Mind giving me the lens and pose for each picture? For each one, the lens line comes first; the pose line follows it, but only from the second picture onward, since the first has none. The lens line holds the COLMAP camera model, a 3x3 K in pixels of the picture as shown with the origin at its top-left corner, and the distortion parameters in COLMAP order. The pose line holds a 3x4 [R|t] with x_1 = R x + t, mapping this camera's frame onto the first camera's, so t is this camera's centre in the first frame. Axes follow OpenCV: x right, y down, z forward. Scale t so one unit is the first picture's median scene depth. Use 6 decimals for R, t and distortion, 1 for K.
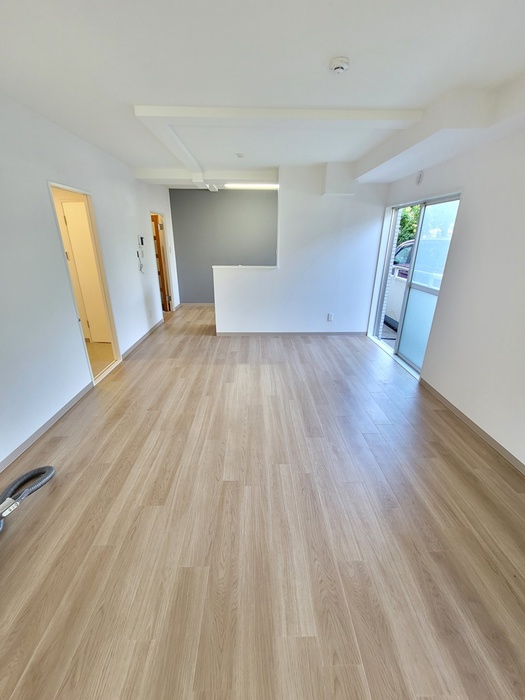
lens RADIAL K [[284.4, 0, 262.1], [0, 284.4, 348.8], [0, 0, 1]] dist [-0.007013, 0.000029]
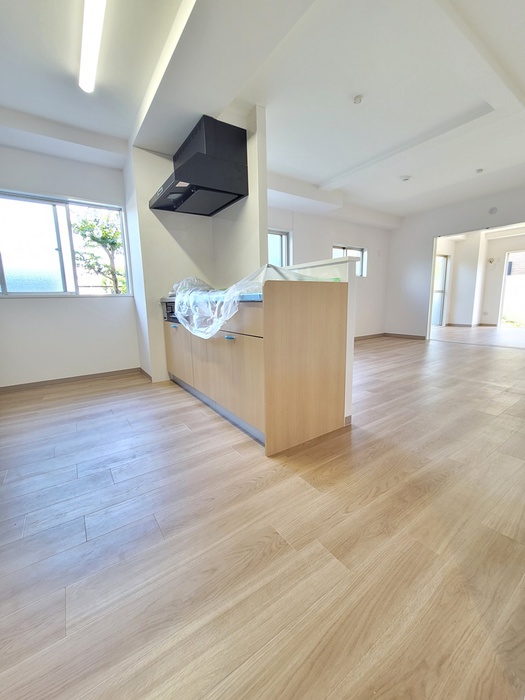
lens RADIAL K [[284.4, 0, 262.0], [0, 284.4, 348.9], [0, 0, 1]] dist [-0.007013, 0.000029]
pose [[-0.549722, -0.138406, 0.823802, -0.500262], [0.320208, 0.875935, 0.360839, -0.398089], [-0.771539, 0.462150, -0.437202, 1.480771]]
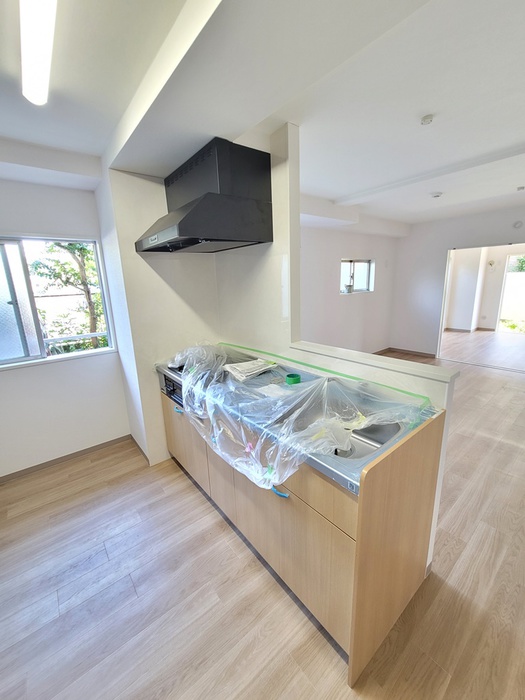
lens RADIAL K [[284.4, 0, 262.2], [0, 284.4, 349.0], [0, 0, 1]] dist [-0.007013, 0.000029]
pose [[-0.611335, -0.172159, 0.772419, -0.296236], [0.315281, 0.842262, 0.437256, -0.546728], [-0.725857, 0.510839, -0.460625, 1.390856]]
